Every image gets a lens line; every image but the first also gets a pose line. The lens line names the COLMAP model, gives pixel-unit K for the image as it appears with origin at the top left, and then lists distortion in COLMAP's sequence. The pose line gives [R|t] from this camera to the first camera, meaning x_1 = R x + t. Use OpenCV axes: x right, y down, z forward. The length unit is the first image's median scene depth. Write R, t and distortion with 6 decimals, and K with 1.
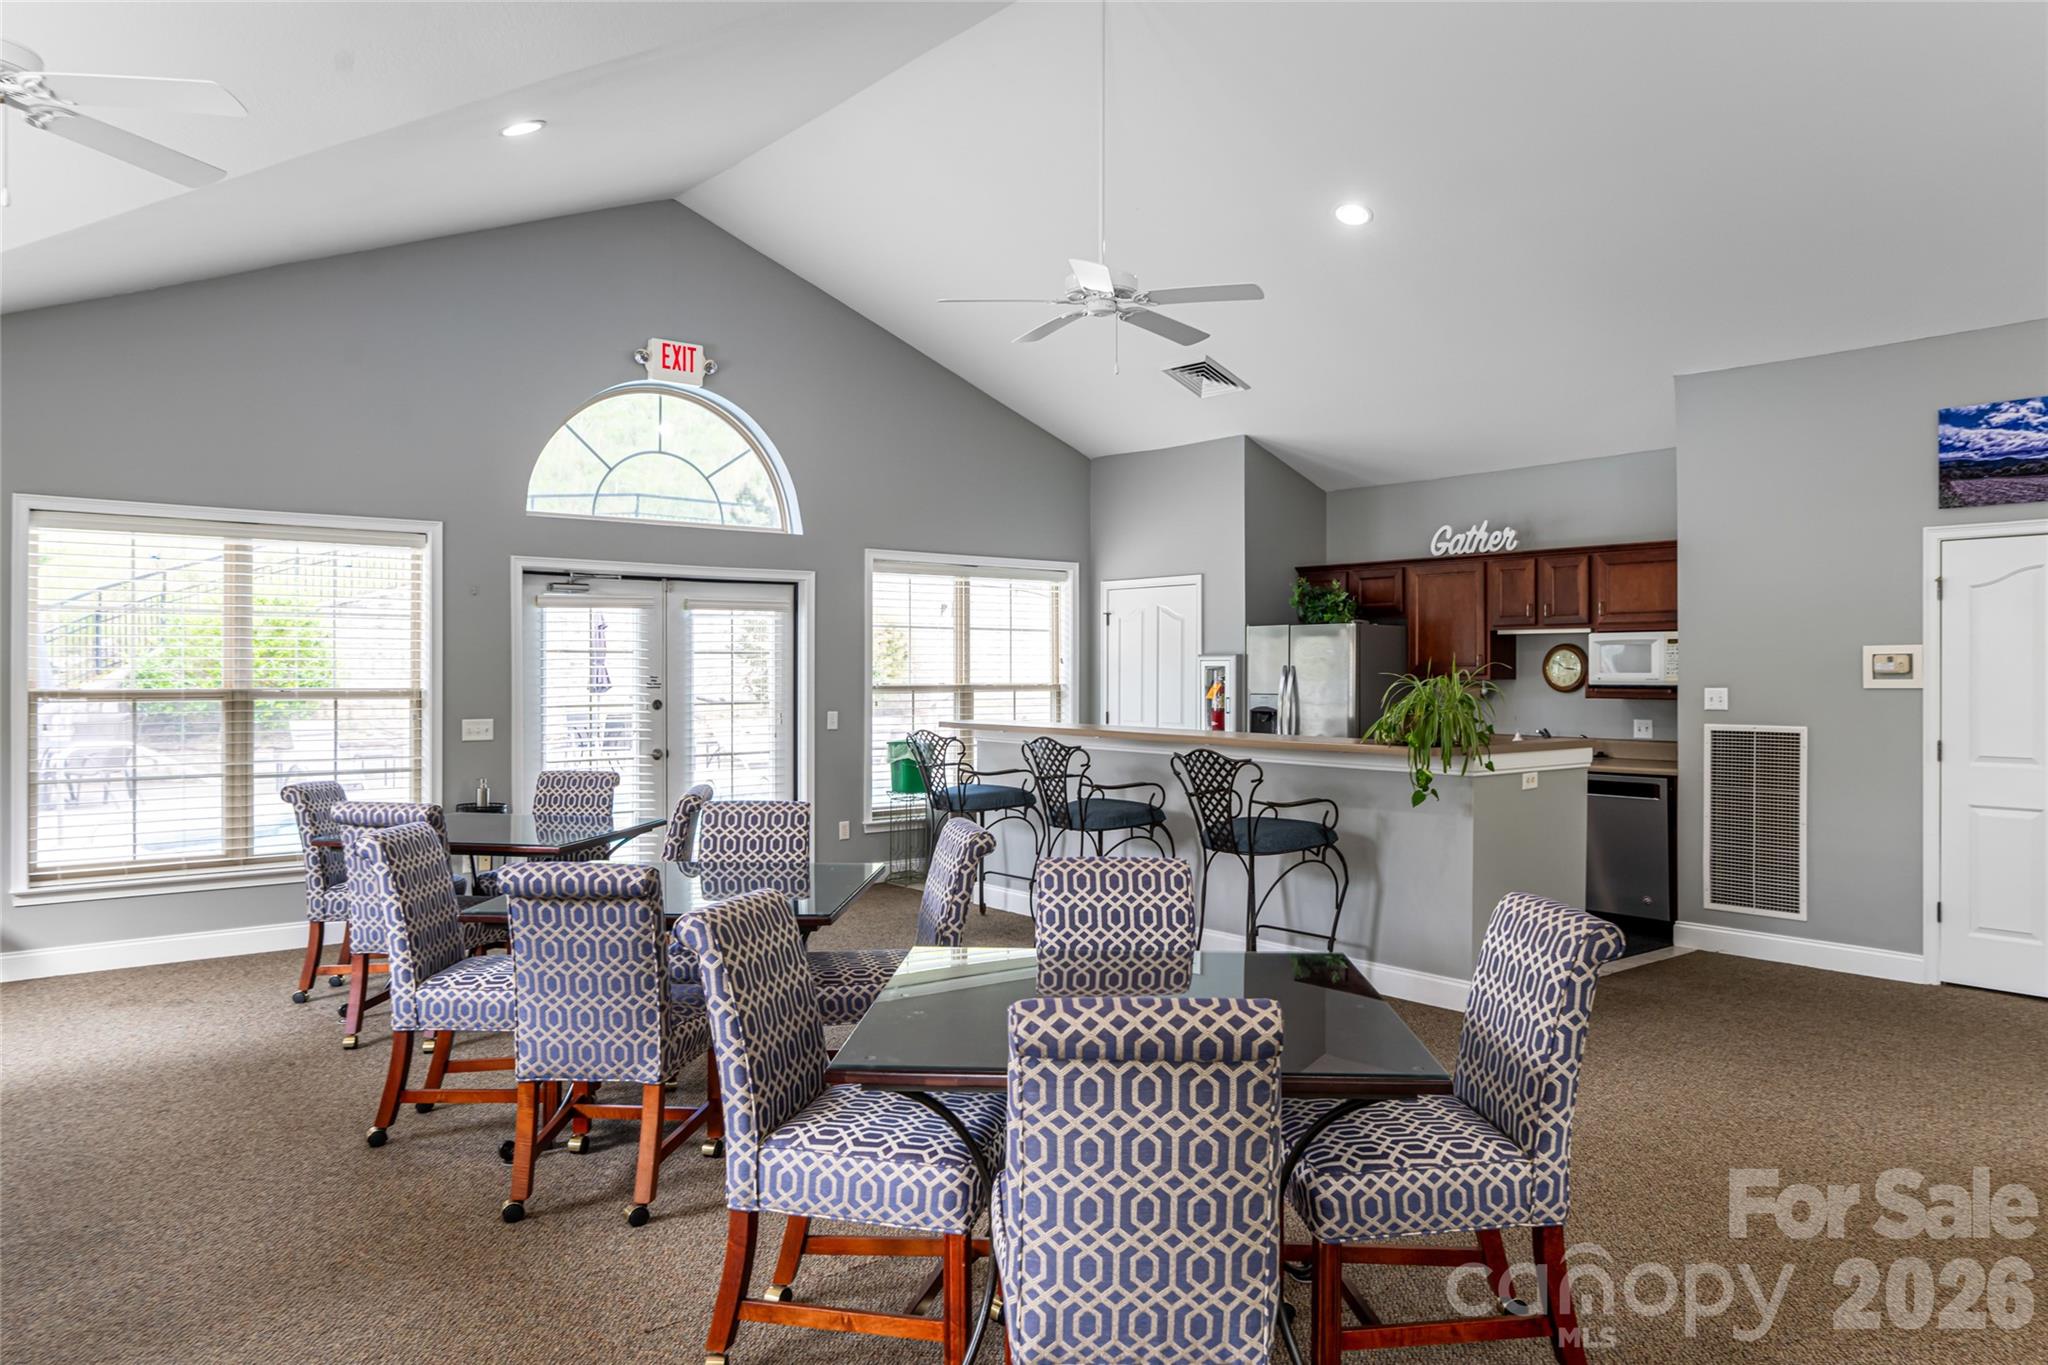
lens RADIAL K [[1282.8, 0, 1024.0], [0, 1282.8, 682.5], [0, 0, 1]] dist [0.025878, 0.000351]
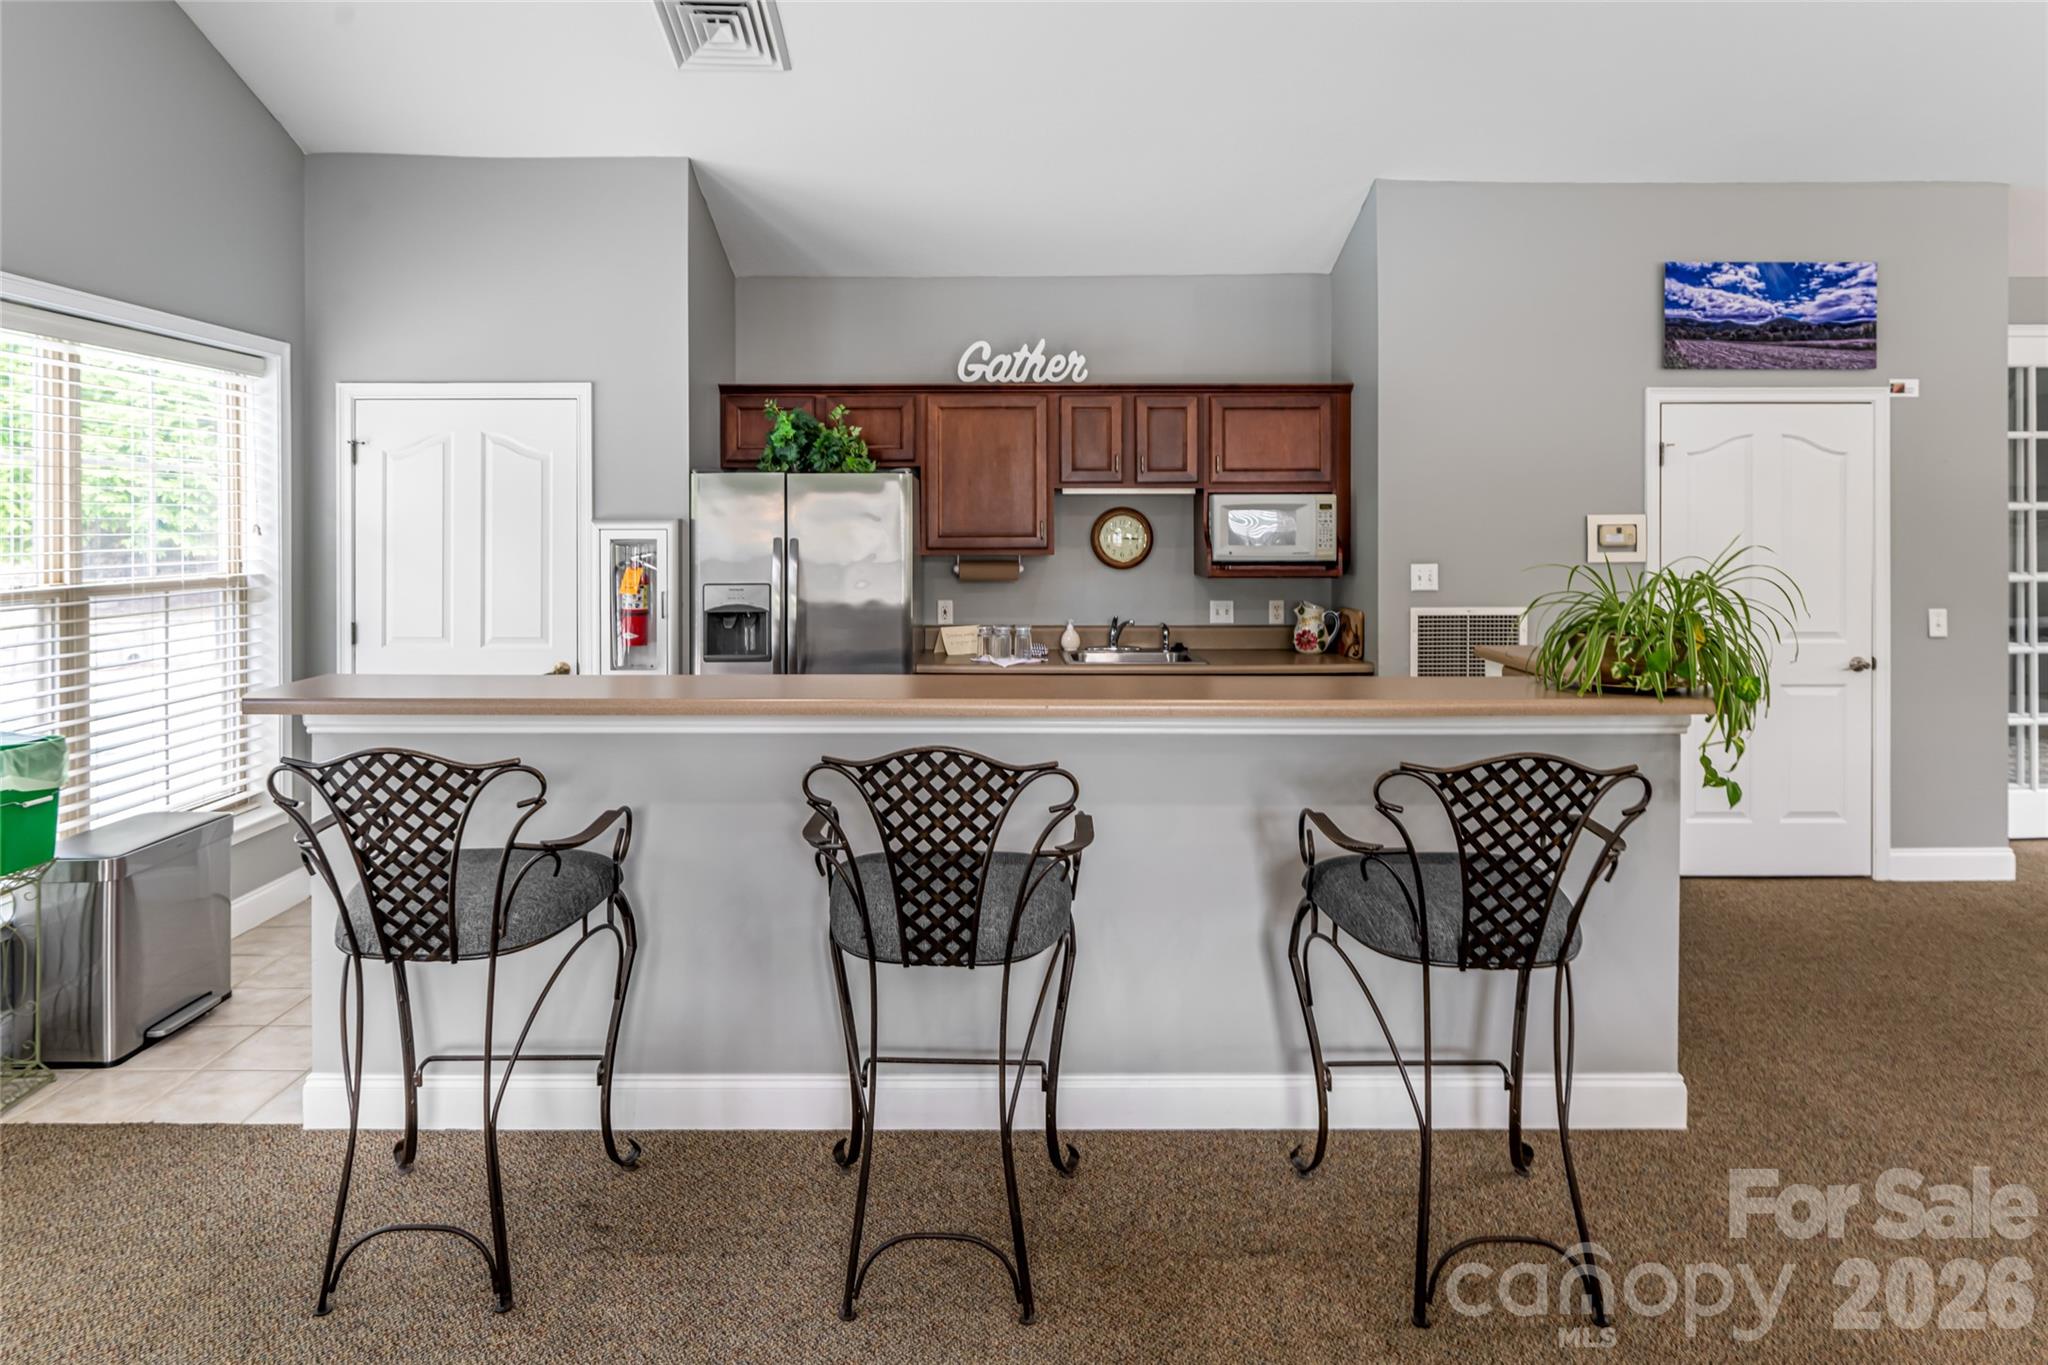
lens RADIAL K [[1191.5, 0, 1022.7], [0, 1191.5, 522.0], [0, 0, 1]] dist [-0.000824, 0.000881]
pose [[0.646762, -0.002664, 0.762688, -0.166857], [0.011098, 0.999921, -0.005918, -0.016686], [-0.762611, 0.012292, 0.646740, 0.552369]]
